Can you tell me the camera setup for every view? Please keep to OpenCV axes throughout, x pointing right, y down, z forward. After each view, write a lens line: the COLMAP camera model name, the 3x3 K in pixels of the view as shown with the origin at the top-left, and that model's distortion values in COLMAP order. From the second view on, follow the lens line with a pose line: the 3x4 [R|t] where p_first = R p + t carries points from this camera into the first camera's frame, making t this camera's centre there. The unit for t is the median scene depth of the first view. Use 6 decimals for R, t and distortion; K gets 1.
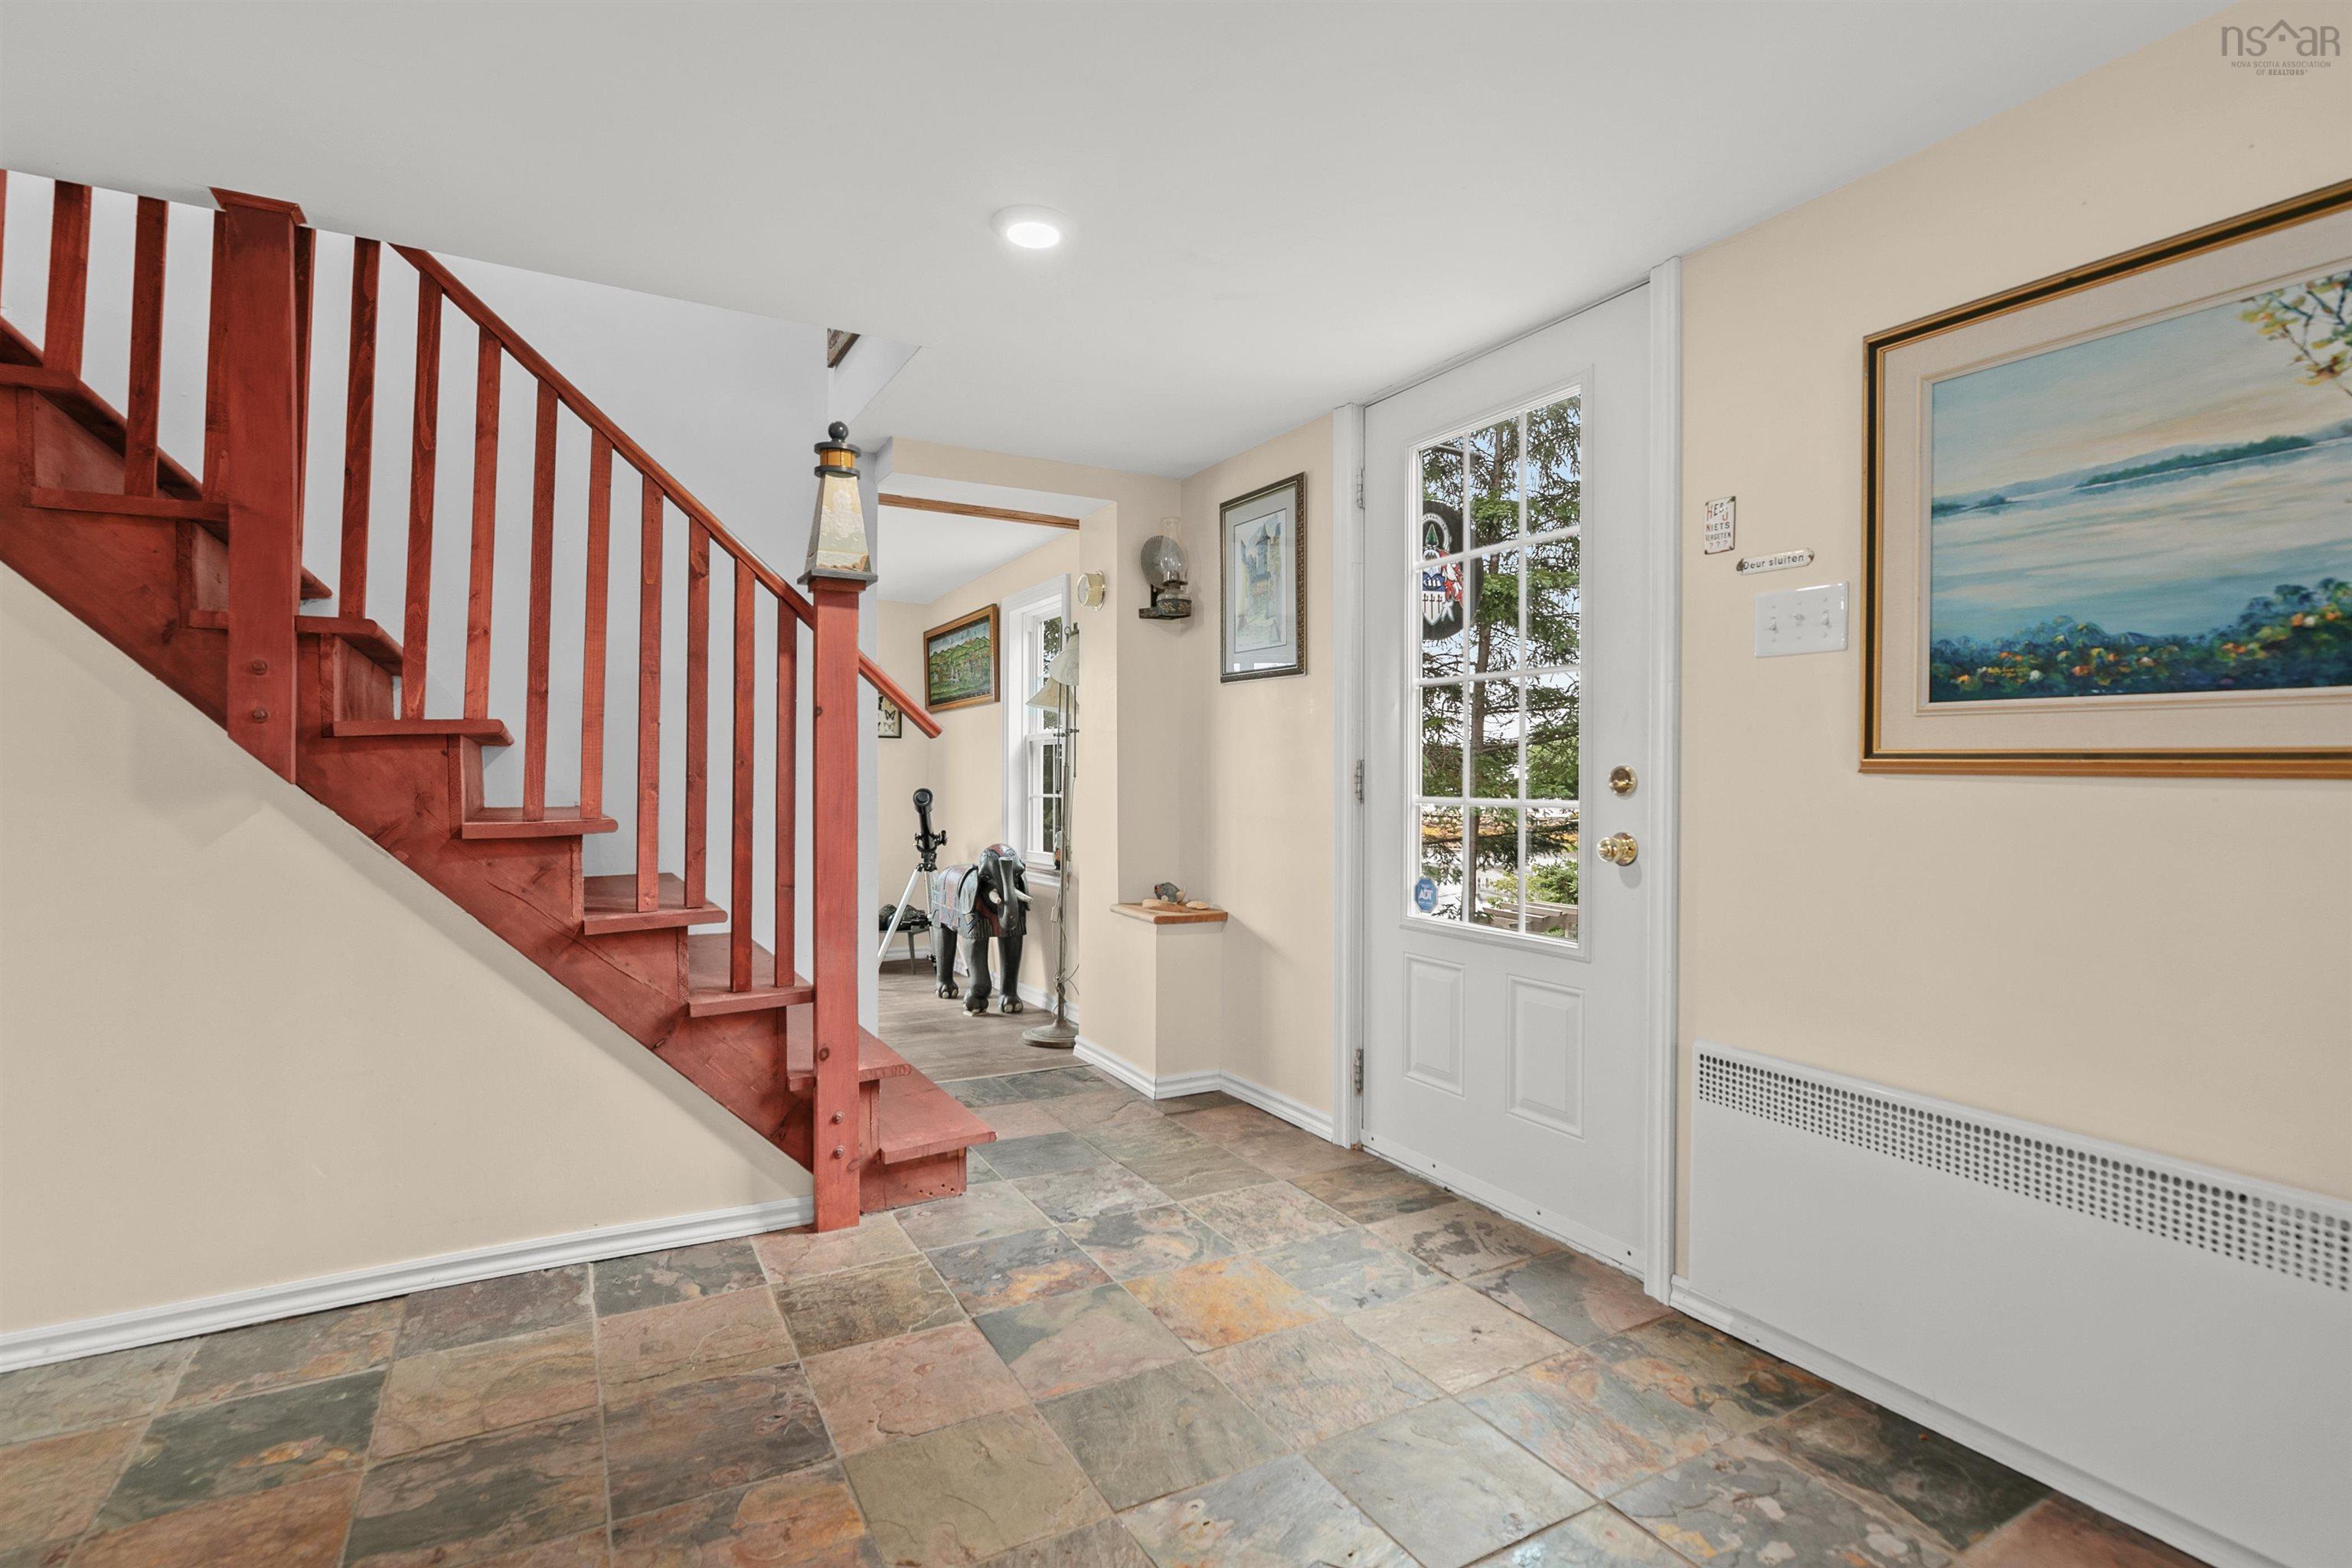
lens RADIAL K [[1151.2, 0, 1172.5], [0, 1151.2, 762.3], [0, 0, 1]] dist [-0.004483, -0.000882]
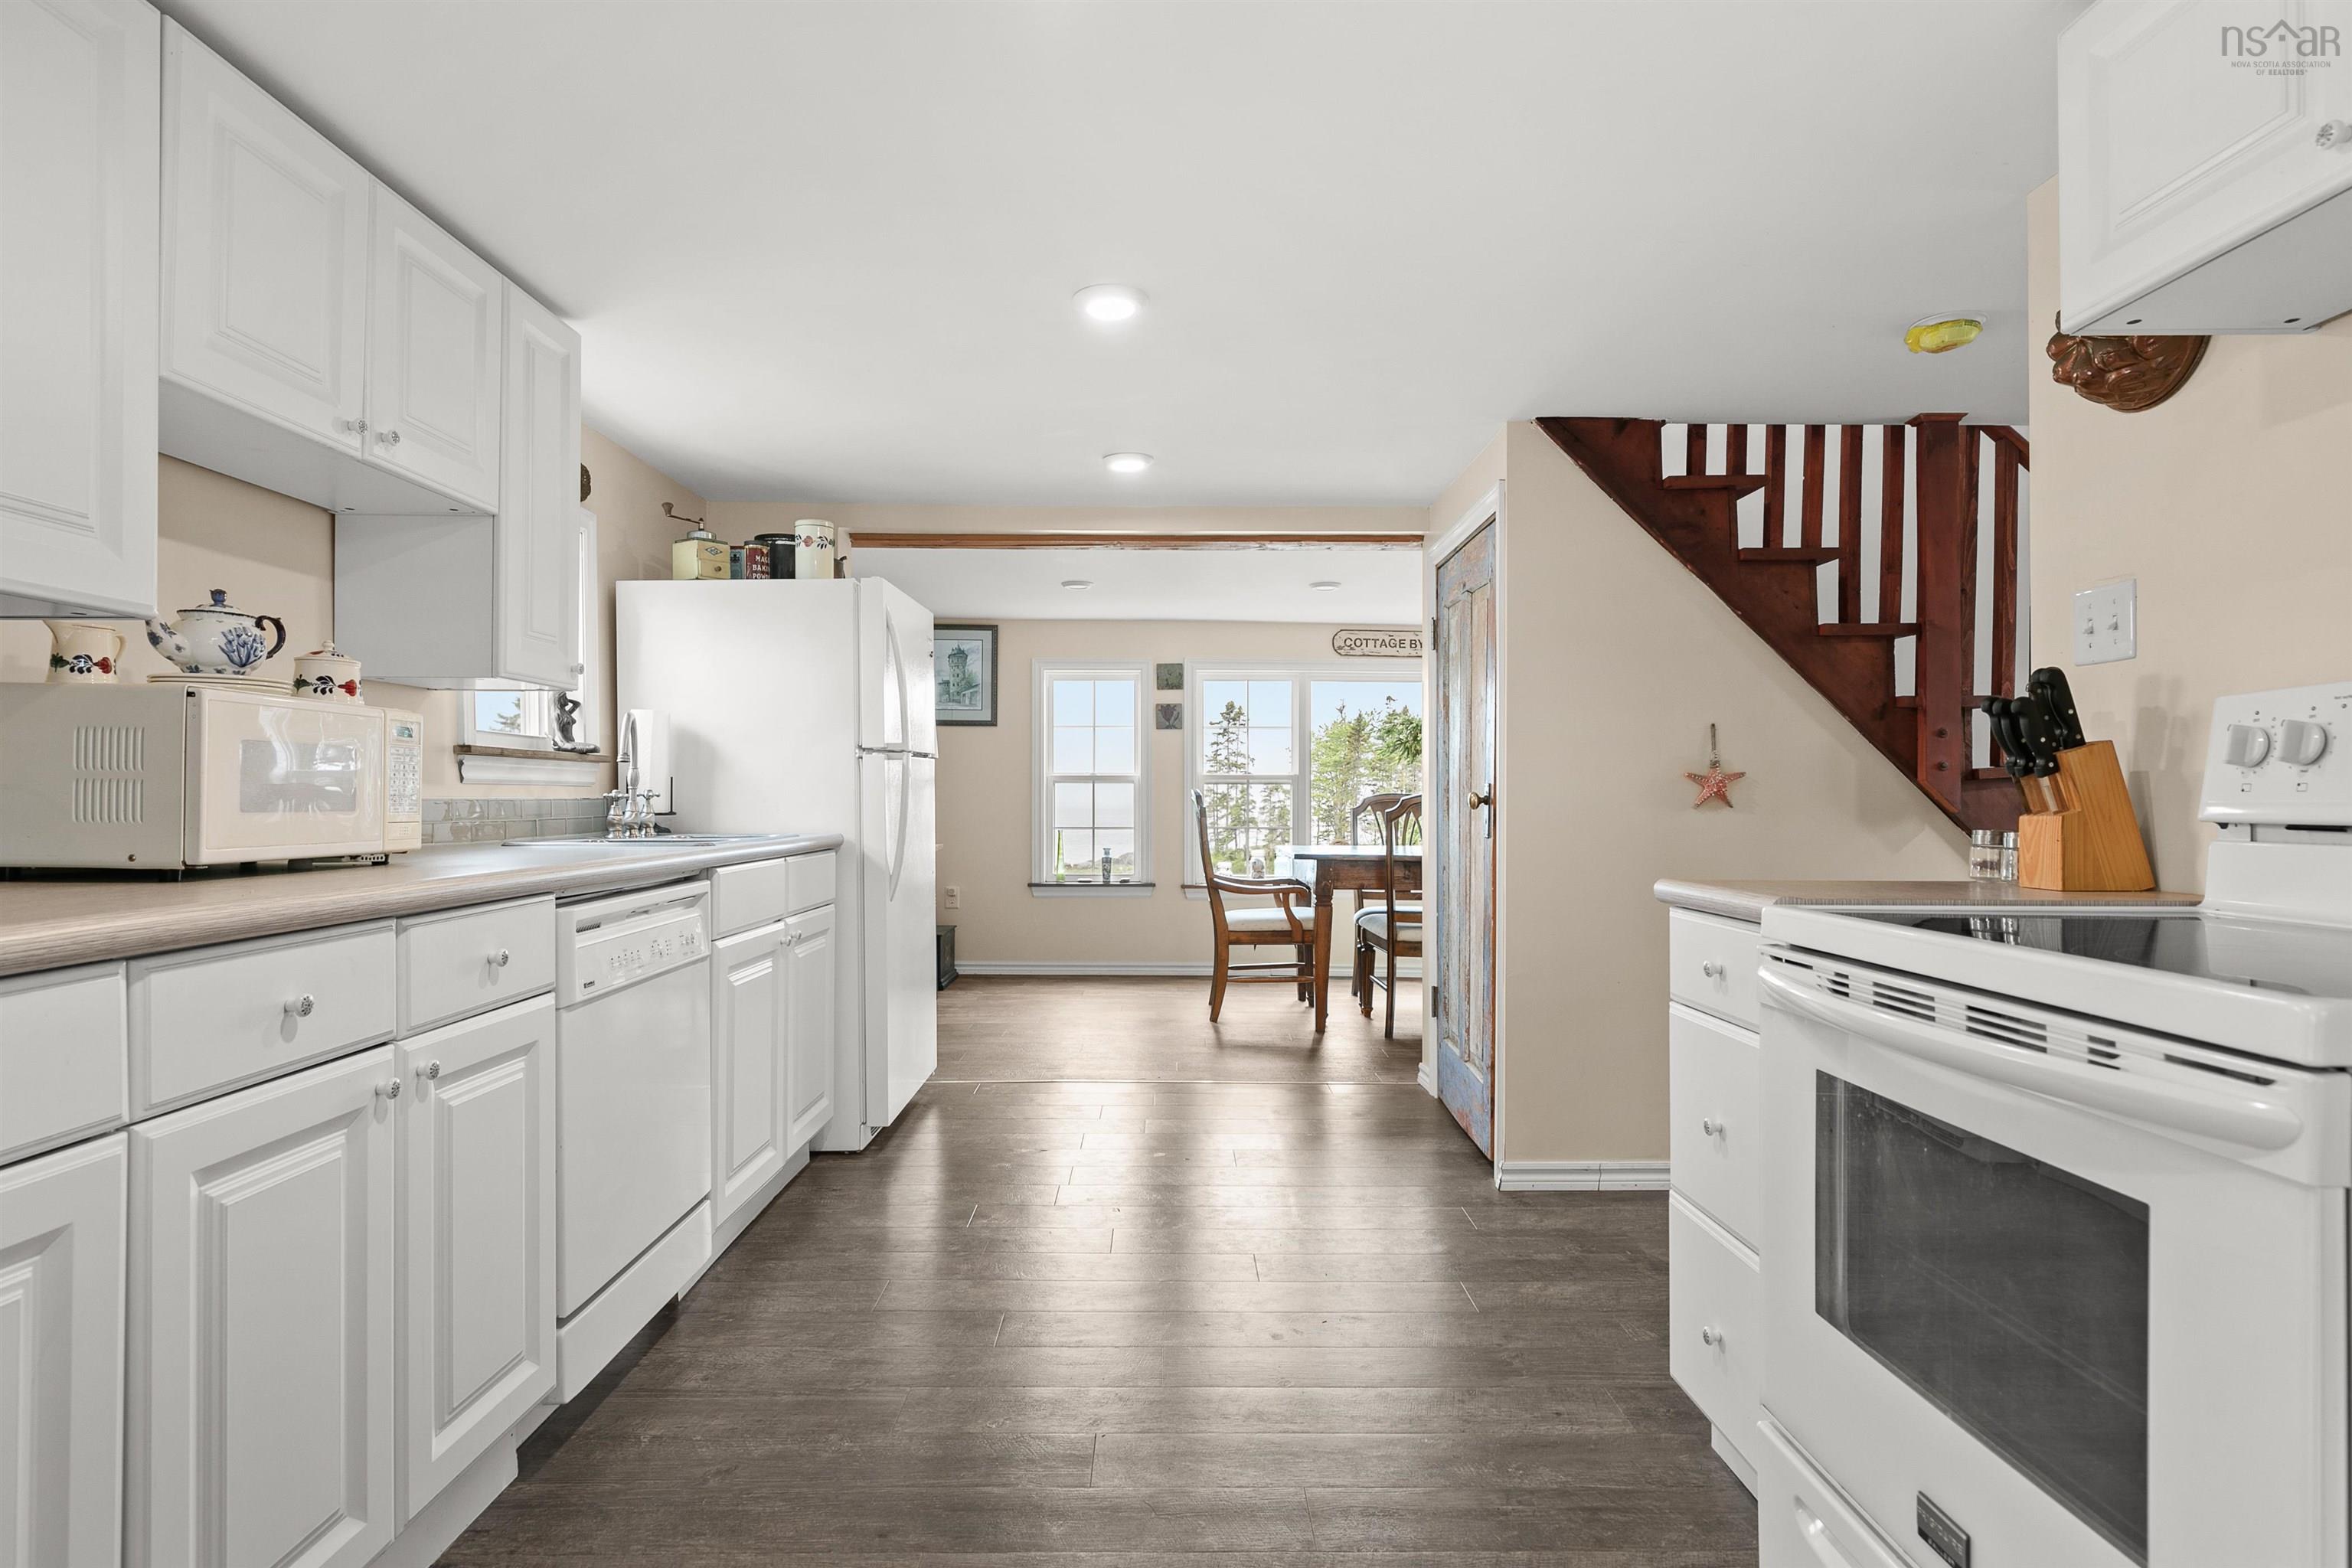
lens RADIAL K [[1231.2, 0, 1181.0], [0, 1231.2, 789.7], [0, 0, 1]] dist [-0.001006, 0.000186]
pose [[0.881904, -0.008604, -0.471350, -0.862093], [0.005882, 0.999956, -0.007248, -0.003313], [0.471392, 0.003620, 0.881916, -0.803854]]
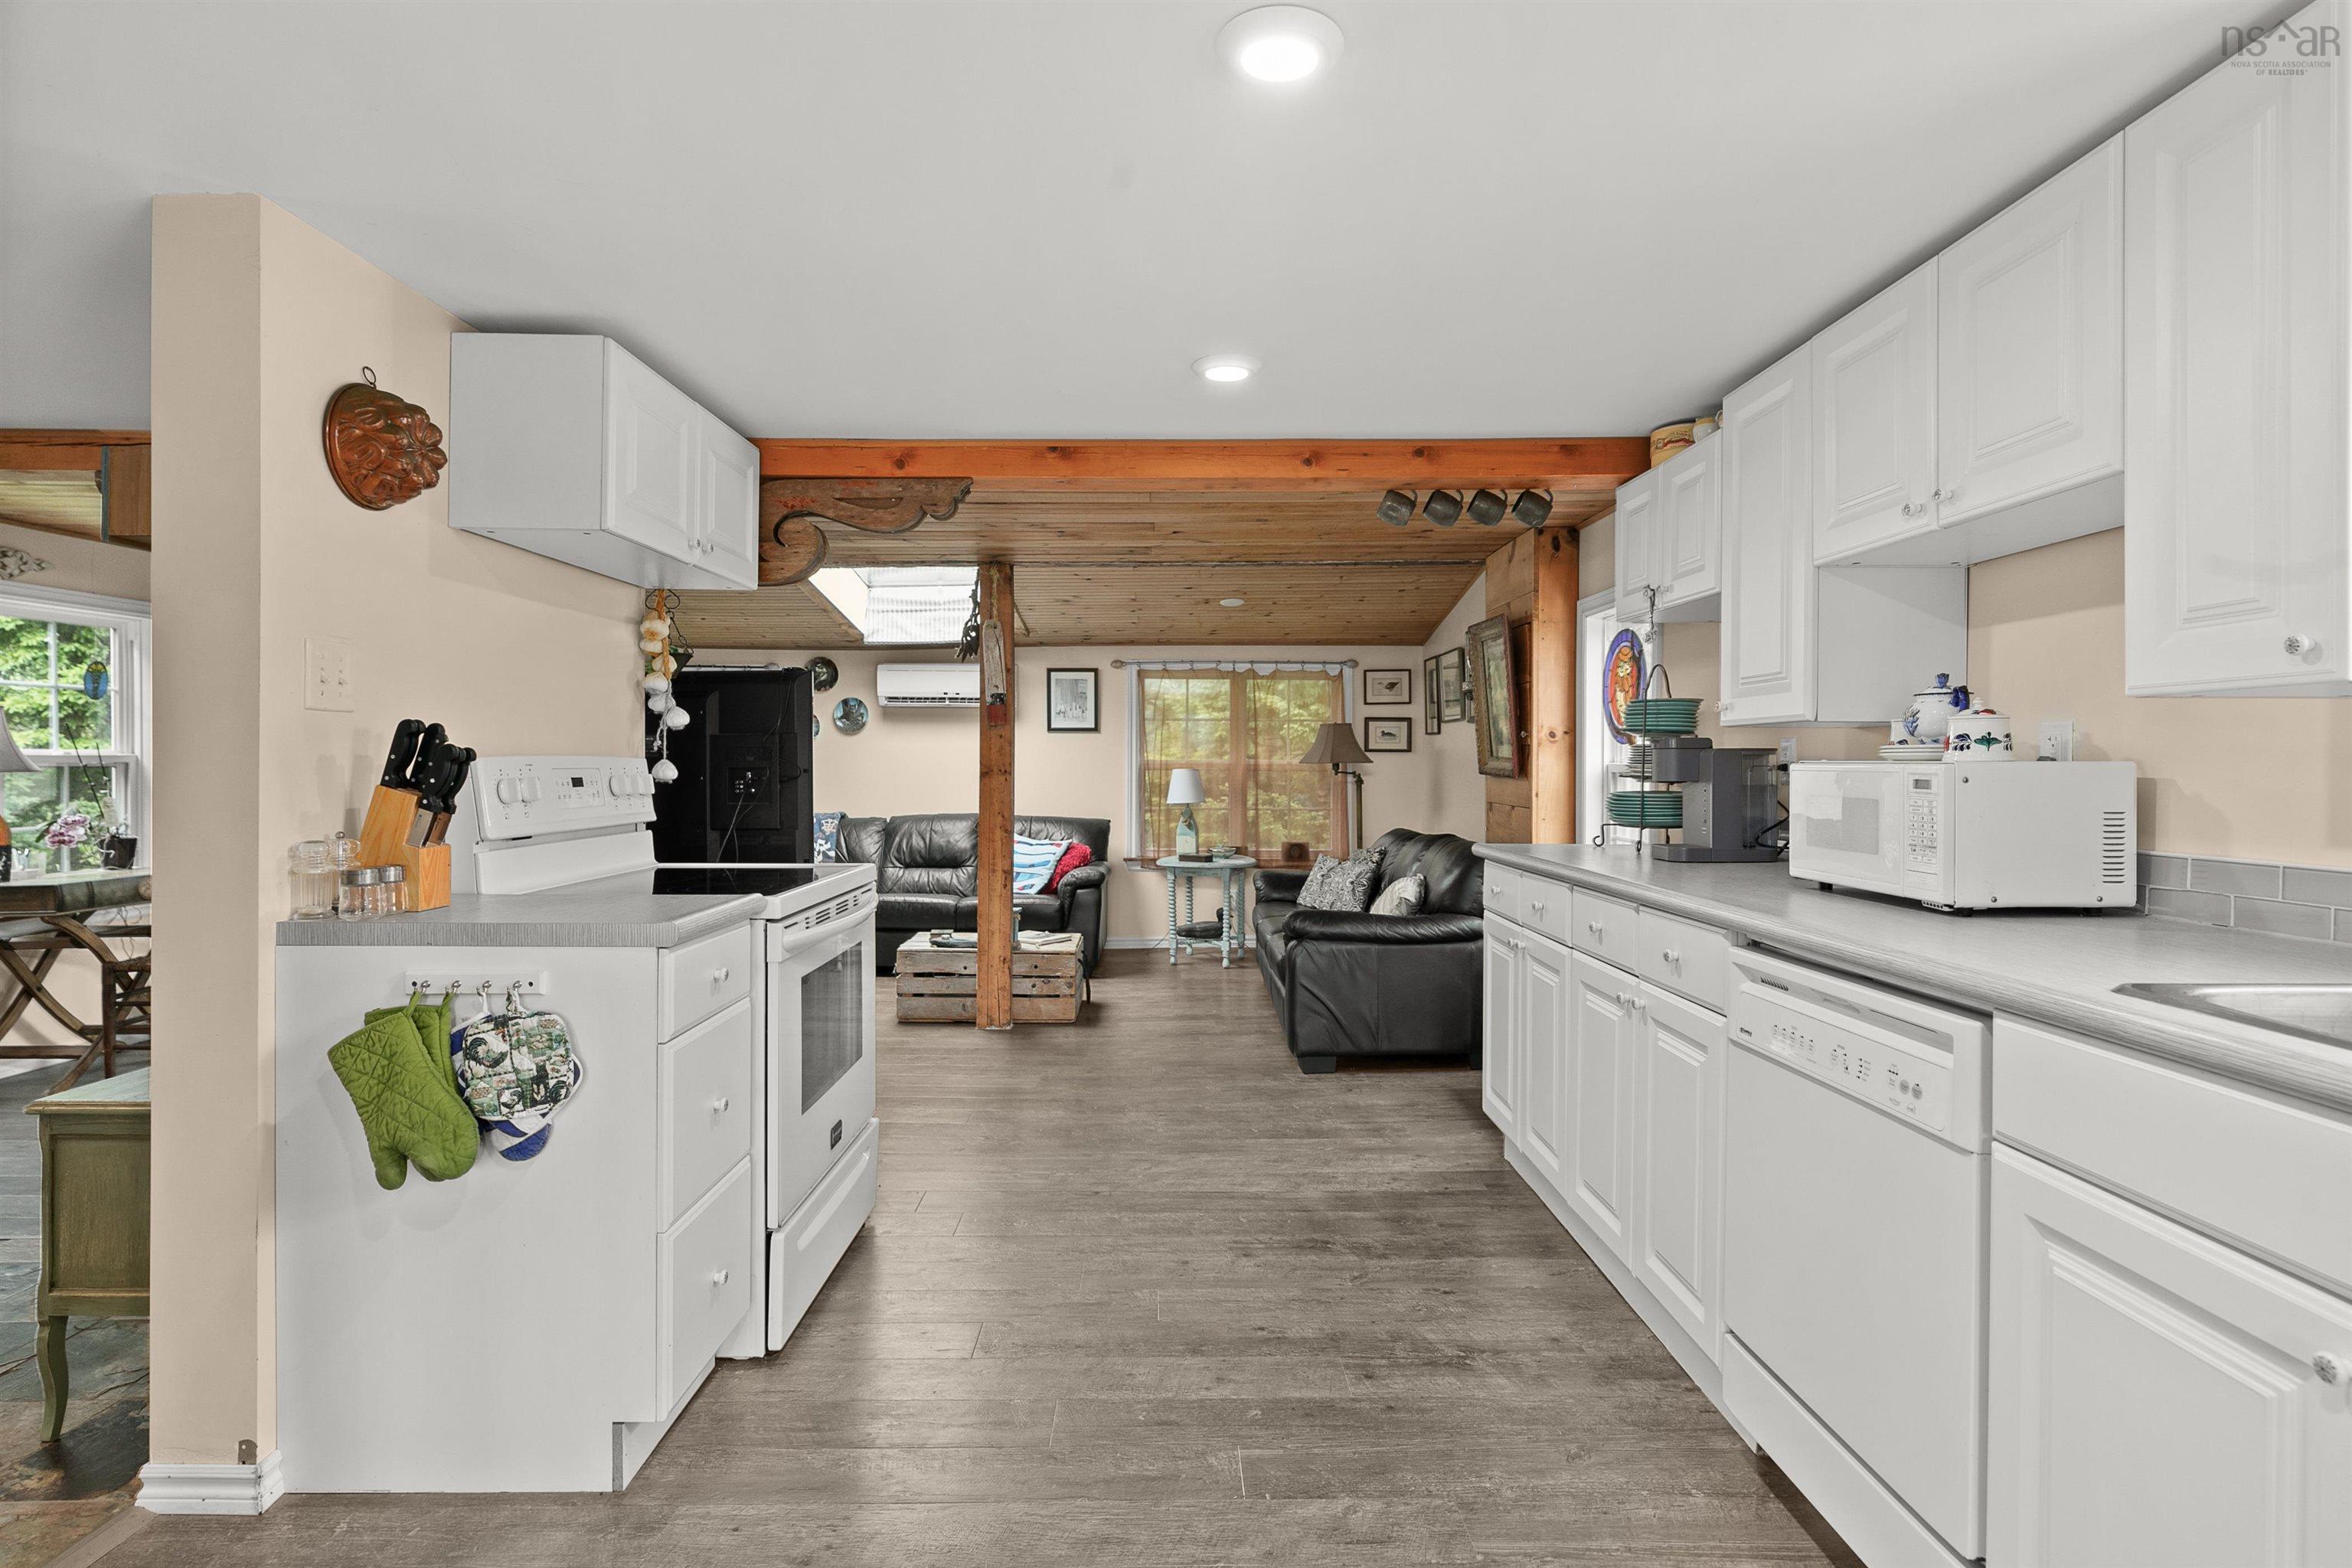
lens RADIAL K [[1192.7, 0, 1195.7], [0, 1192.7, 758.3], [0, 0, 1]] dist [-0.002336, -0.000678]
pose [[-0.889626, -0.011560, 0.456543, -1.728901], [-0.014042, 0.999899, -0.002043, -0.066760], [-0.456474, -0.008228, -0.889699, 0.799113]]
